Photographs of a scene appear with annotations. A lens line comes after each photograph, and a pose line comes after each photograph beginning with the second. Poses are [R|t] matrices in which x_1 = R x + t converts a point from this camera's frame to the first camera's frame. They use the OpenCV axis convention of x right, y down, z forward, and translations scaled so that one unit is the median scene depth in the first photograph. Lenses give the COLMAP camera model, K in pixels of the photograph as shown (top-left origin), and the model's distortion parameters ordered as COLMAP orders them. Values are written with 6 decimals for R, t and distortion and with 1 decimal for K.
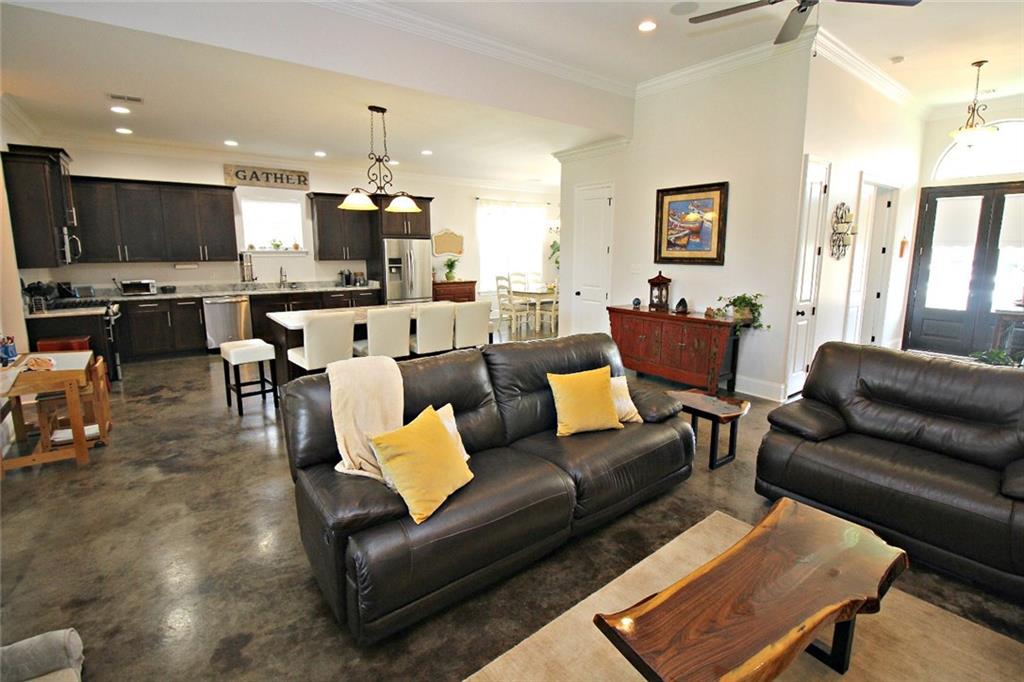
lens RADIAL K [[478.8, 0, 520.6], [0, 478.8, 330.7], [0, 0, 1]] dist [-0.009203, -0.005831]
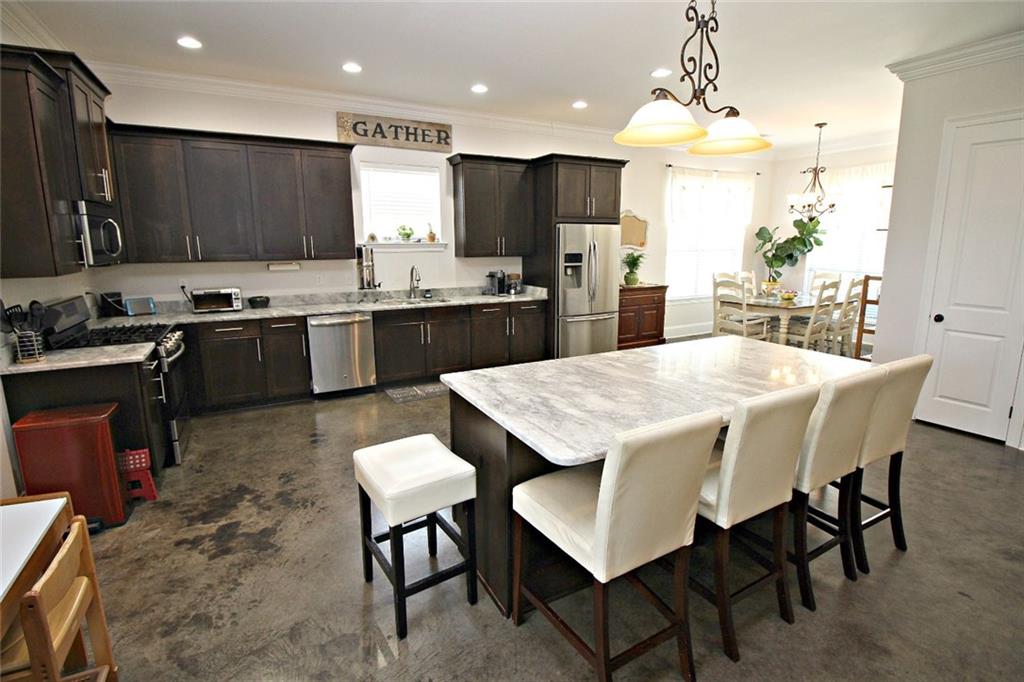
lens RADIAL K [[478.8, 0, 516.7], [0, 478.8, 334.9], [0, 0, 1]] dist [-0.009203, -0.005831]
pose [[0.987120, 0.023103, -0.158303, -0.256817], [-0.019341, 0.999494, 0.025266, -0.059832], [0.158806, -0.021879, 0.987067, 0.366876]]
